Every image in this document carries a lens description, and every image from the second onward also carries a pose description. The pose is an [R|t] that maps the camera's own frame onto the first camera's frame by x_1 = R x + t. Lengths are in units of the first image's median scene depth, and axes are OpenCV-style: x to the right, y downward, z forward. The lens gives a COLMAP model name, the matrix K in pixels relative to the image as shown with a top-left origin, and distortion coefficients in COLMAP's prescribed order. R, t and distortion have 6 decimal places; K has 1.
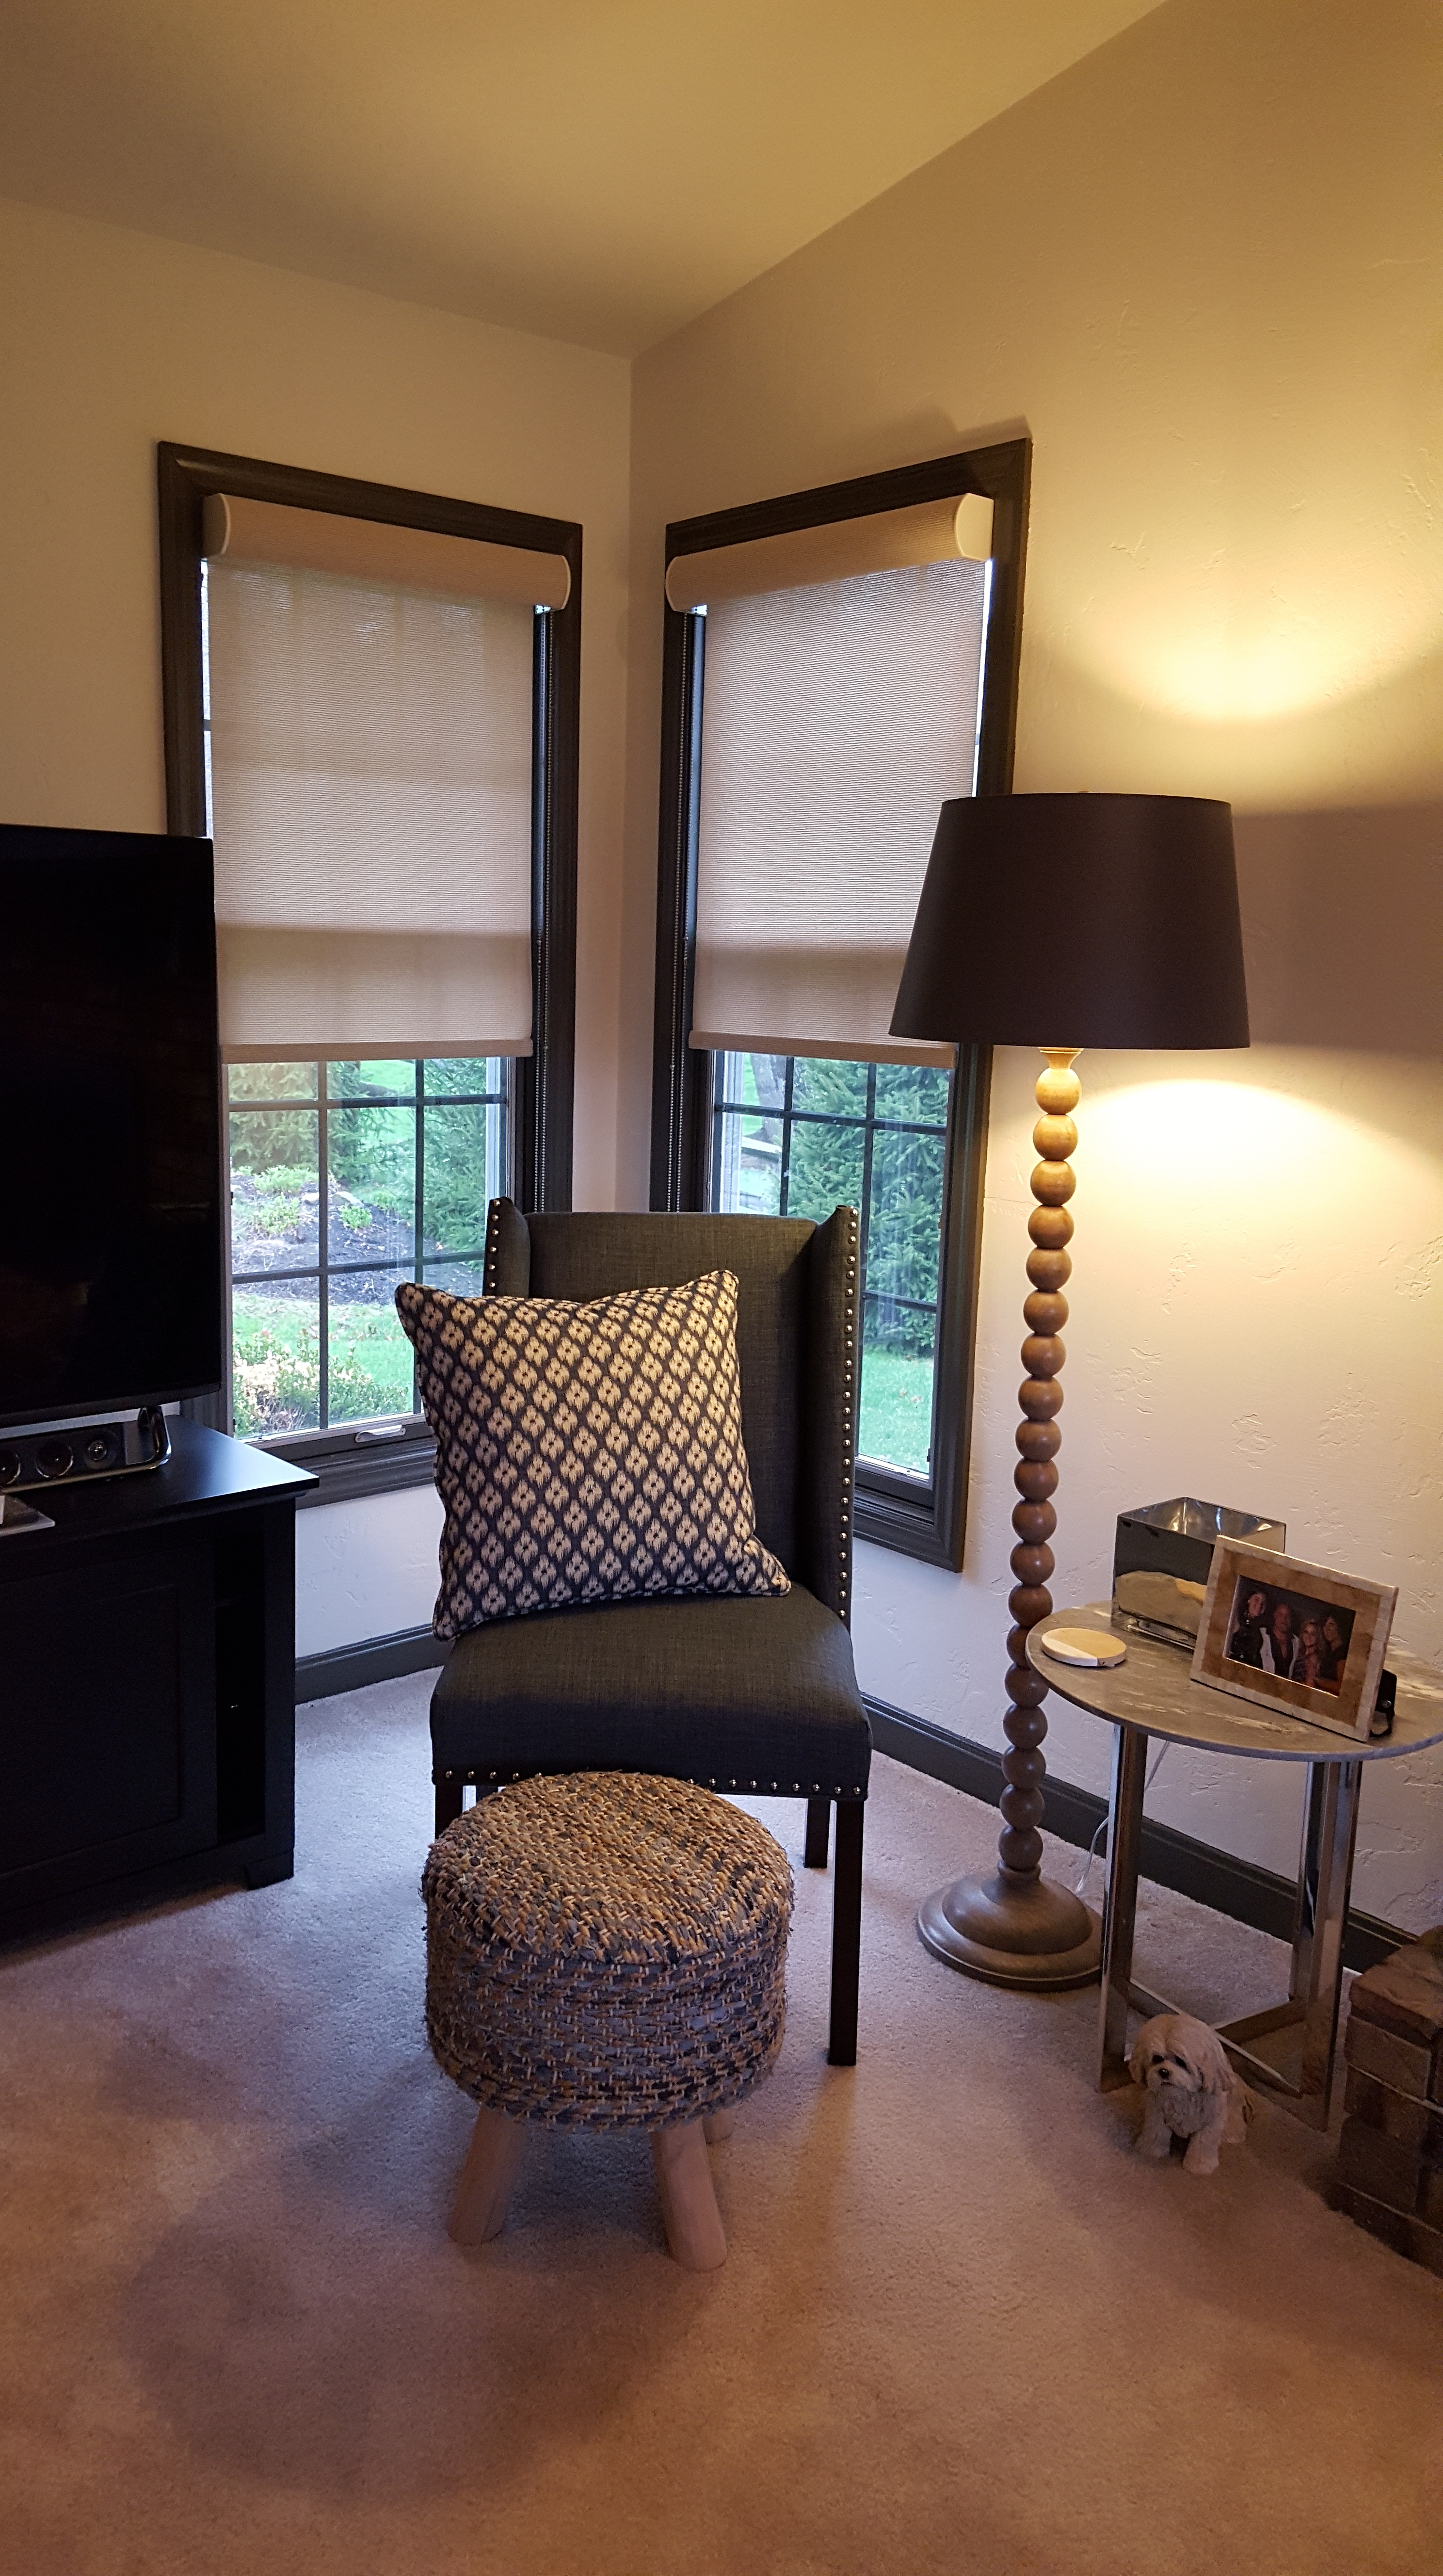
lens RADIAL K [[1864.7, 0, 642.4], [0, 1864.7, 1288.2], [0, 0, 1]] dist [0.196193, -0.331972]
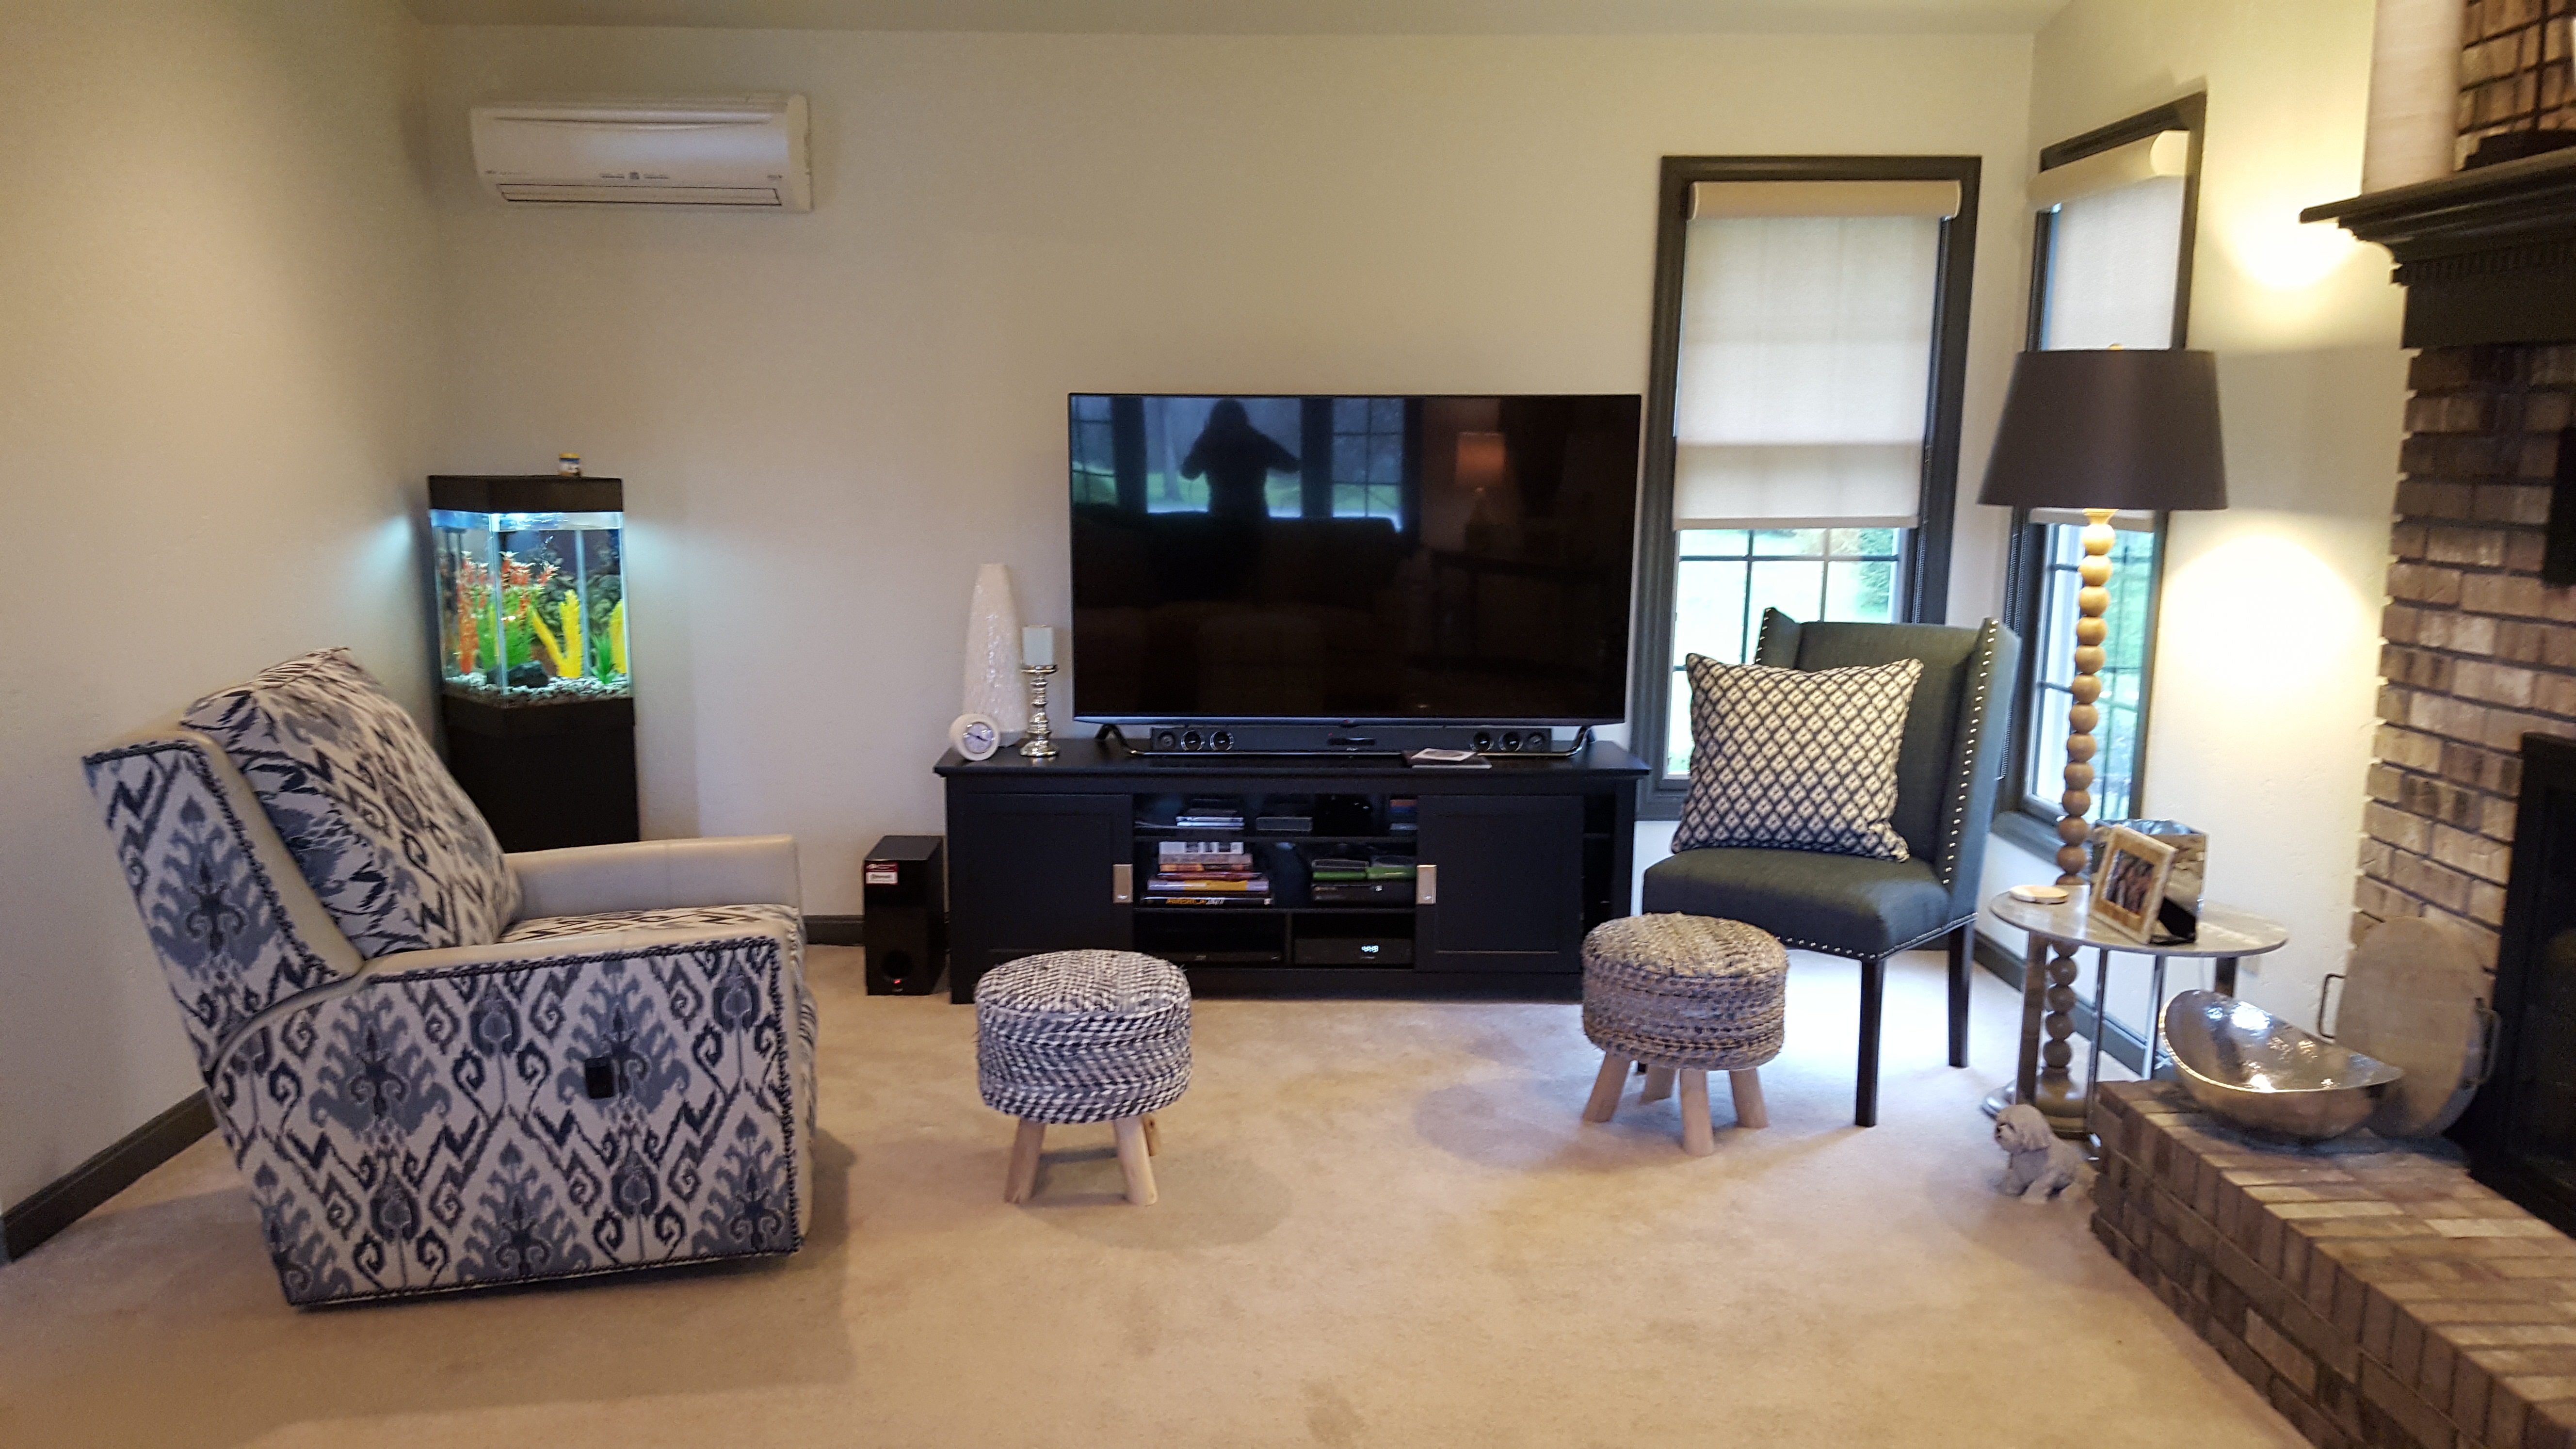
lens RADIAL K [[1887.7, 0, 1288.0], [0, 1887.7, 724.5], [0, 0, 1]] dist [0.109706, -0.152614]
pose [[0.789621, 0.067026, -0.609923, 0.637795], [-0.091899, 0.995722, -0.009553, 0.112786], [0.606674, 0.063595, 0.792403, -0.576420]]
